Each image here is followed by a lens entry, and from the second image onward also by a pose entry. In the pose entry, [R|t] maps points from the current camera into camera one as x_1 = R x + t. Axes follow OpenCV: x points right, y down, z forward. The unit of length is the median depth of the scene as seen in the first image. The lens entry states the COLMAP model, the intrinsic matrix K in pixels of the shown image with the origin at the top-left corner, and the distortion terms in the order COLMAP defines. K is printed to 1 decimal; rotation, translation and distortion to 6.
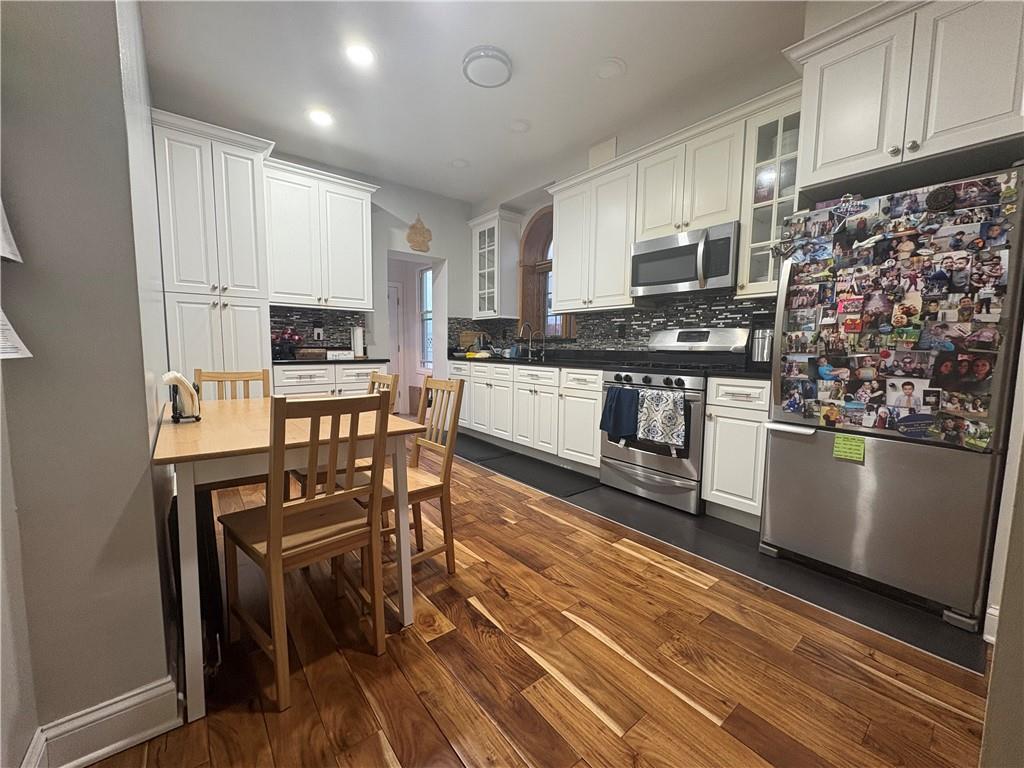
lens RADIAL K [[406.1, 0, 513.2], [0, 406.1, 383.2], [0, 0, 1]] dist [0.001769, 0.000385]
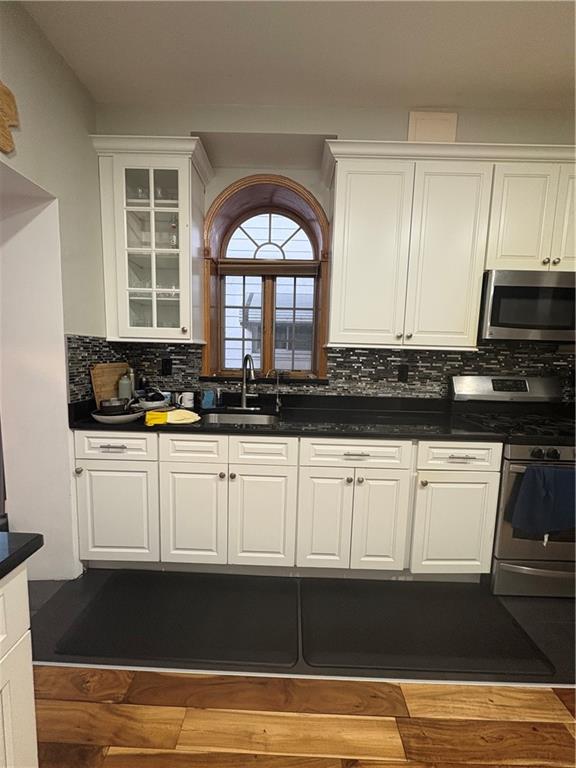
lens RADIAL K [[304.5, 0, 287.5], [0, 304.5, 384.9], [0, 0, 1]] dist [0.001769, 0.000385]
pose [[0.638287, -0.073238, 0.766307, -0.327096], [0.049871, 0.997307, 0.053776, -0.141187], [-0.768181, 0.003892, 0.640220, 0.744143]]
